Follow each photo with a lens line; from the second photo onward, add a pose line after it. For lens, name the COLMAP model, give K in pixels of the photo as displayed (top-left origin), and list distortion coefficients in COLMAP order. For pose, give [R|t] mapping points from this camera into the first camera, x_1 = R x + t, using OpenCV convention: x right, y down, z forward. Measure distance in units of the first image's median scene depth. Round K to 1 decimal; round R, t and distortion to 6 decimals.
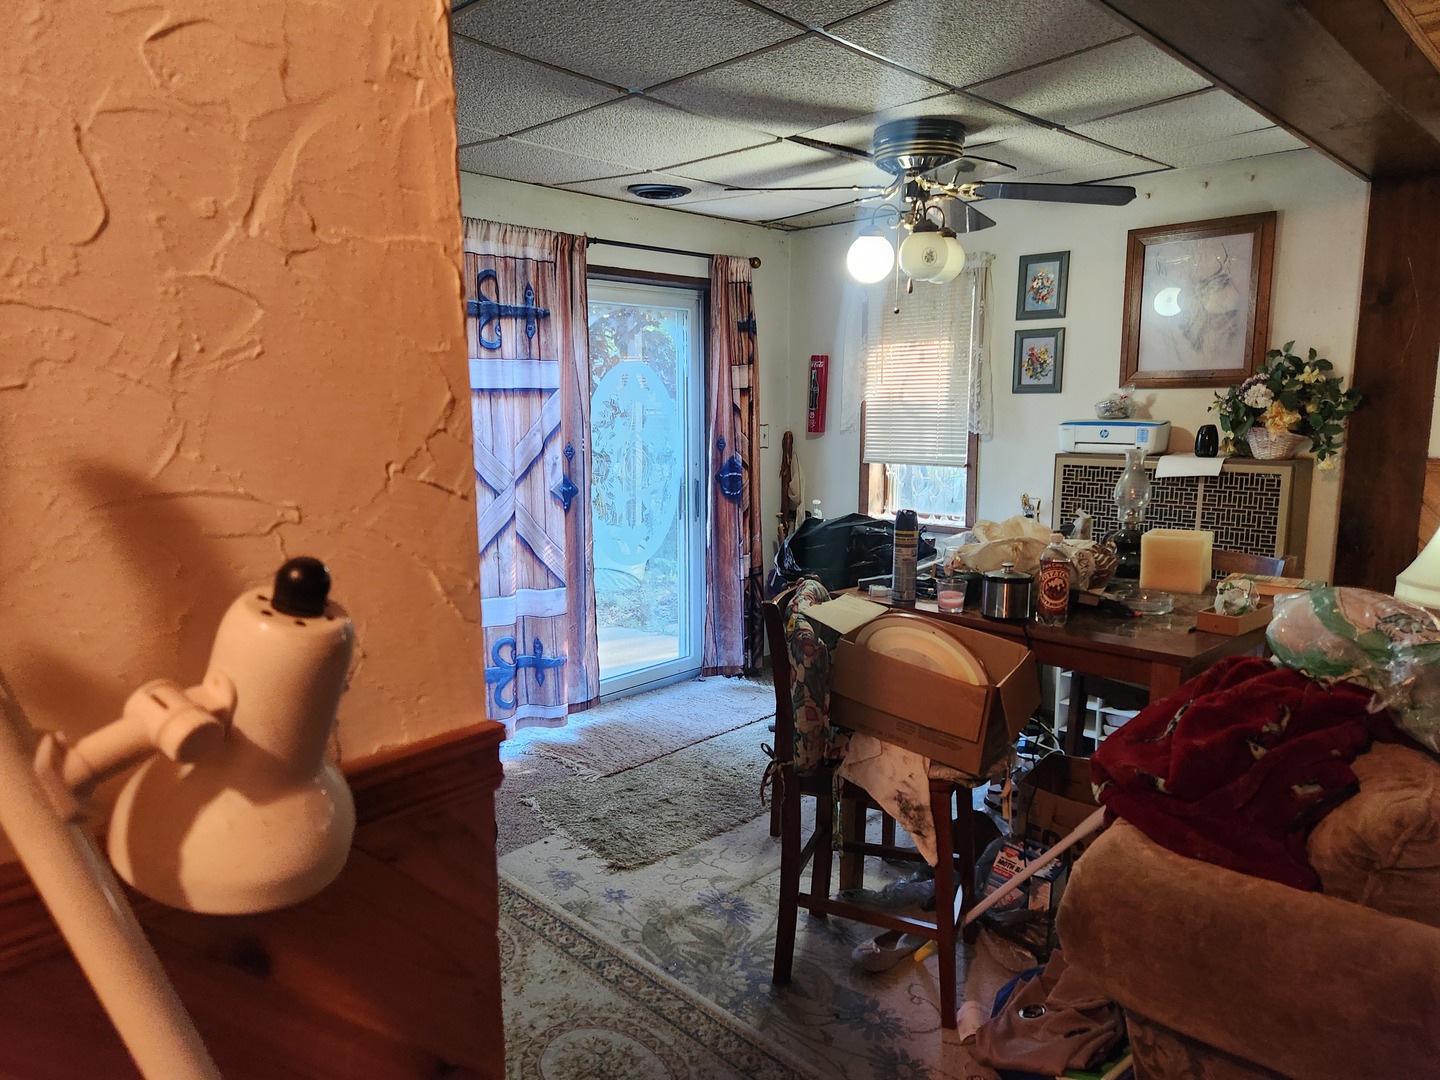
lens RADIAL K [[963.0, 0, 718.5], [0, 963.0, 541.0], [0, 0, 1]] dist [0.002150, -0.006356]
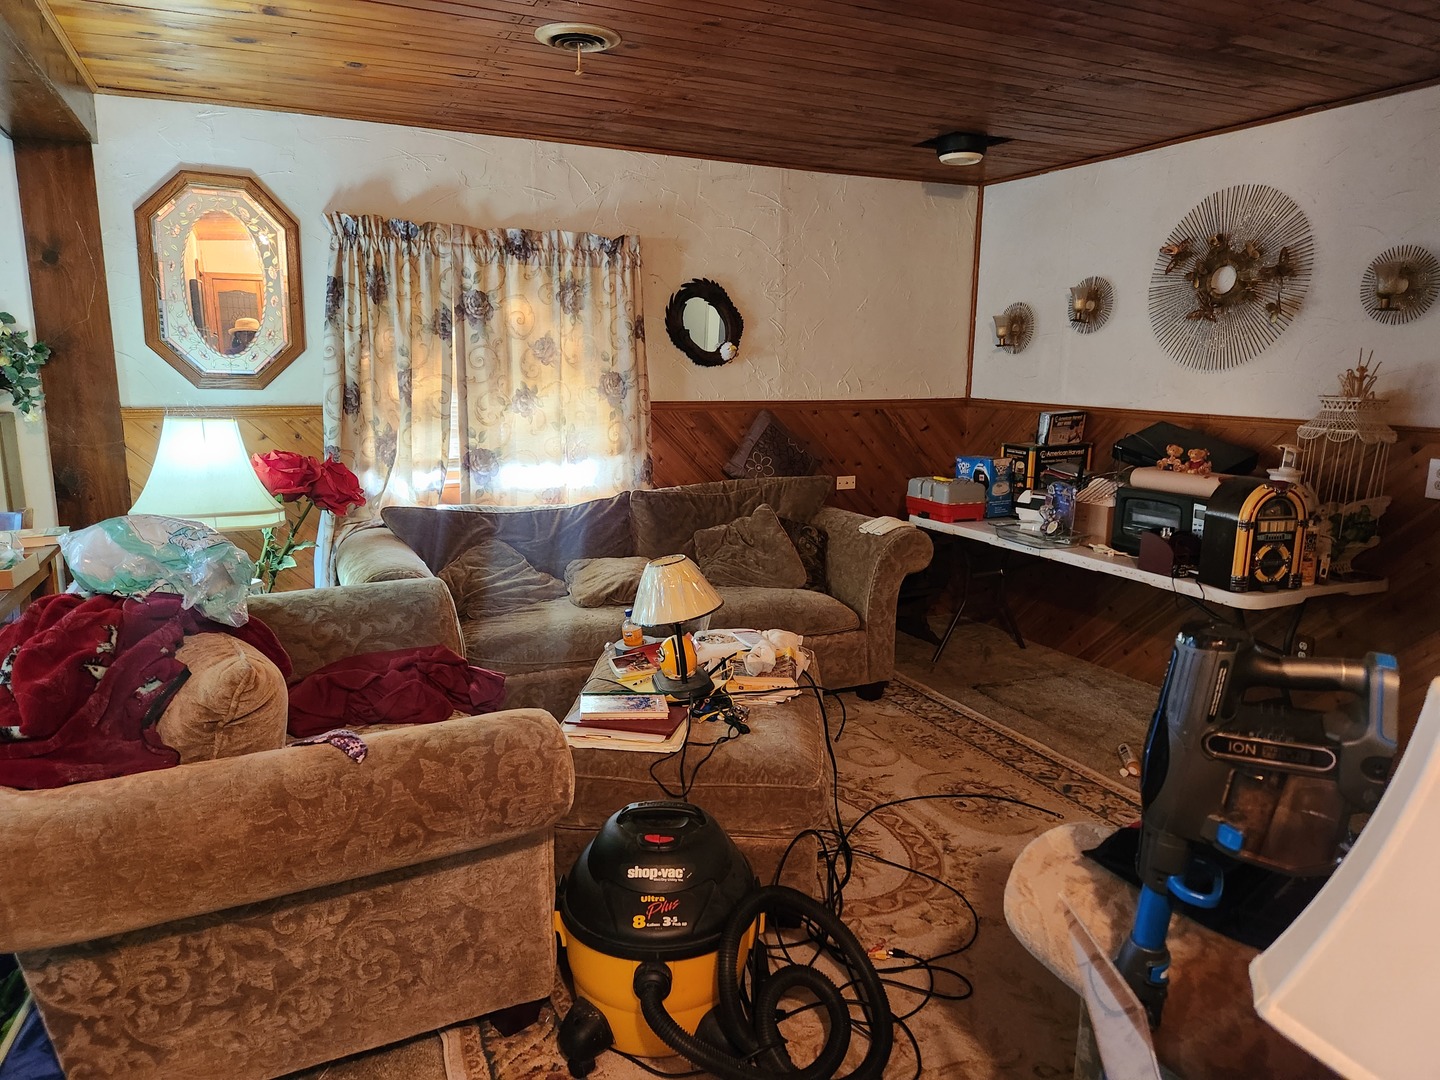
lens RADIAL K [[963.0, 0, 720.4], [0, 963.0, 542.2], [0, 0, 1]] dist [0.002150, -0.006356]
pose [[0.332039, -0.172719, 0.927318, -0.204077], [0.130798, 0.982026, 0.136075, 0.016535], [-0.934153, 0.076110, 0.348662, -0.062624]]
